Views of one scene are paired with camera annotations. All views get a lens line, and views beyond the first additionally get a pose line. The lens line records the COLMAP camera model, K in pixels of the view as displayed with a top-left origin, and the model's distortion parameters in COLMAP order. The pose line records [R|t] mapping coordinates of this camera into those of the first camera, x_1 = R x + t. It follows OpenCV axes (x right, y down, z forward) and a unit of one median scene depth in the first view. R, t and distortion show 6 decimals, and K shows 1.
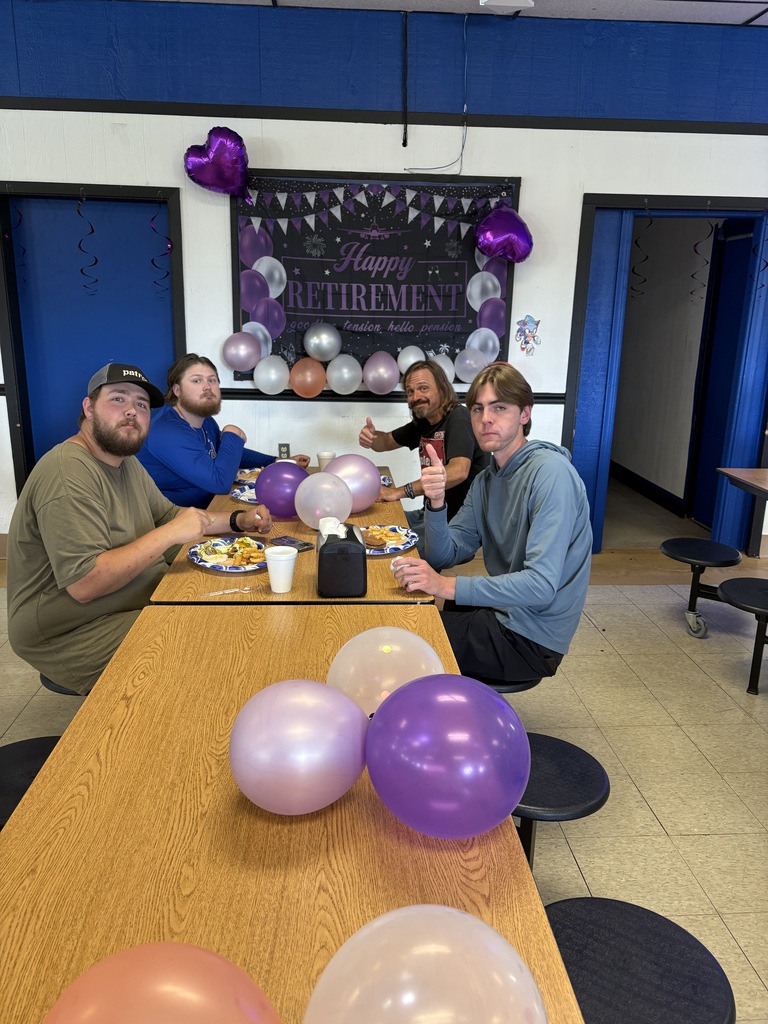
lens RADIAL K [[827.9, 0, 384.0], [0, 827.9, 512.0], [0, 0, 1]] dist [0.022967, 0.005667]
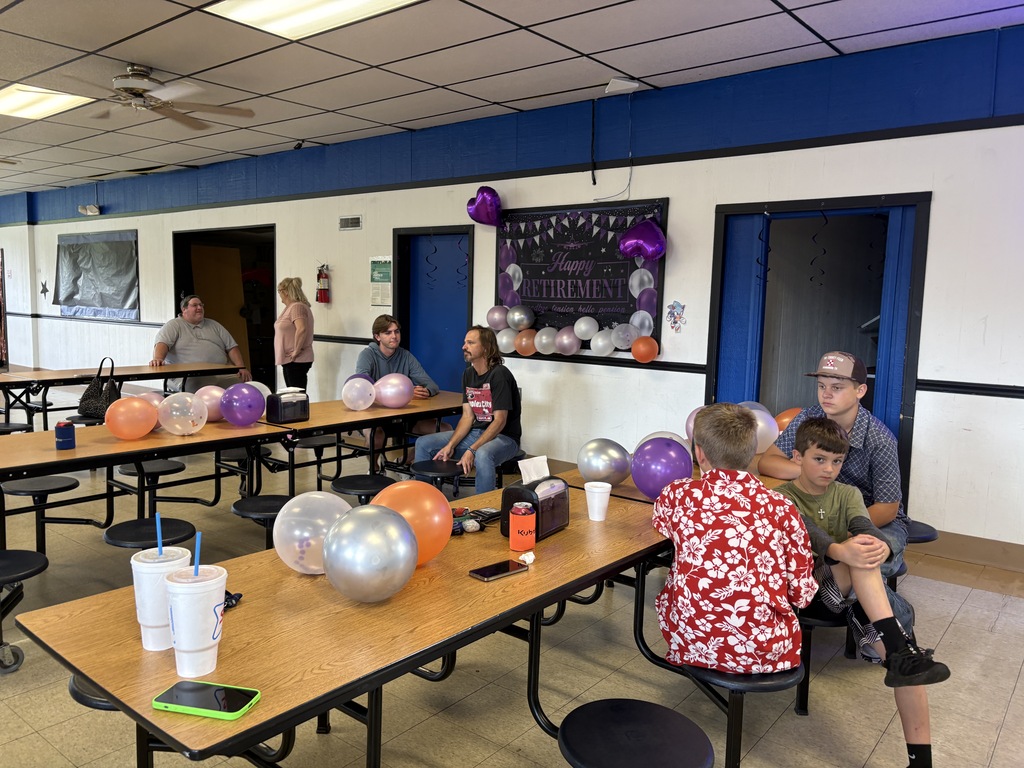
lens RADIAL K [[796.4, 0, 482.4], [0, 796.4, 431.7], [0, 0, 1]] dist [0.001211, 0.004064]
pose [[0.721330, 0.106555, -0.684346, 0.849006], [-0.179117, 0.983179, -0.035714, 0.058162], [0.669029, 0.148340, 0.728282, -0.058515]]
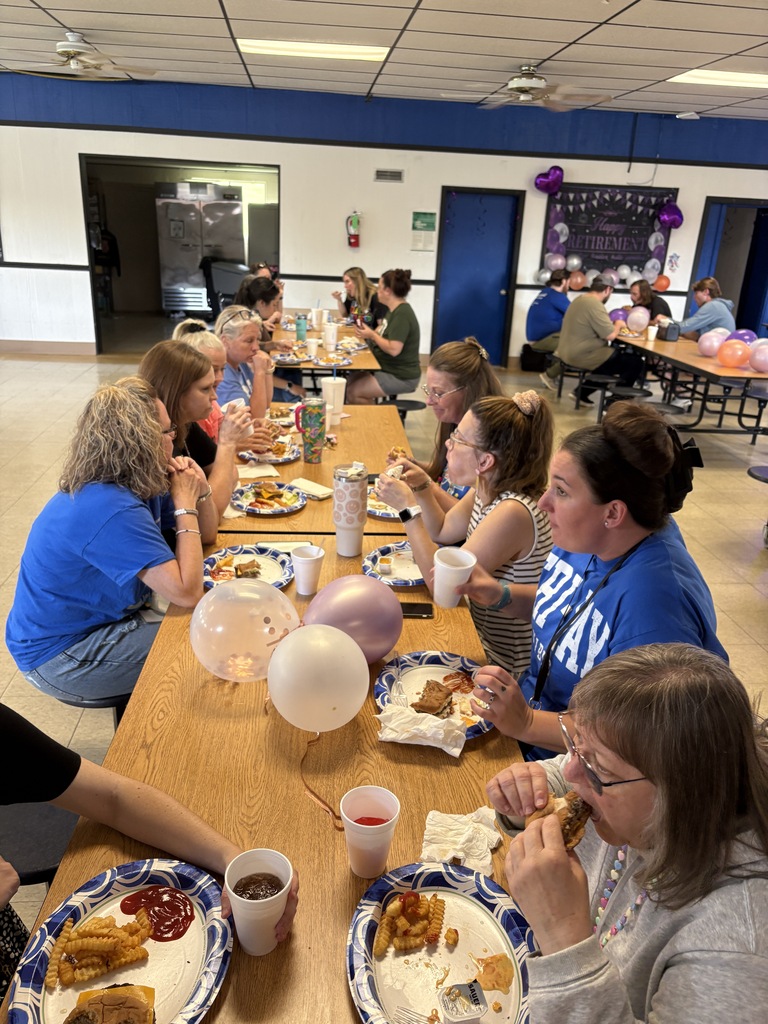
lens RADIAL K [[768.1, 0, 379.0], [0, 768.1, 536.6], [0, 0, 1]] dist [0.001154, 0.001081]
pose [[0.999738, 0.022881, -0.000327, -0.600451], [-0.022658, 0.991807, 0.125720, 0.270285], [0.003200, -0.125680, 0.992066, -1.120341]]
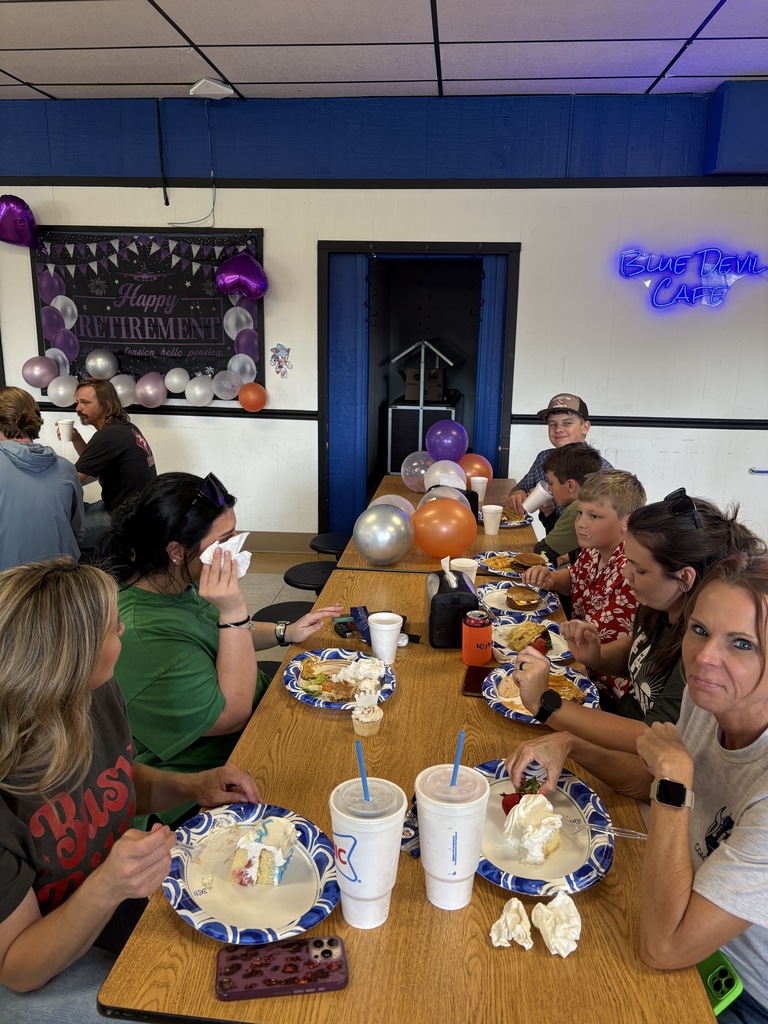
lens RADIAL K [[772.5, 0, 384.0], [0, 772.5, 512.0], [0, 0, 1]] dist [0.033759, 0.000106]
pose [[0.989113, 0.027262, -0.144607, 0.507450], [-0.033933, 0.998461, -0.043872, 0.048132], [0.143189, 0.048302, 0.988516, -0.060950]]
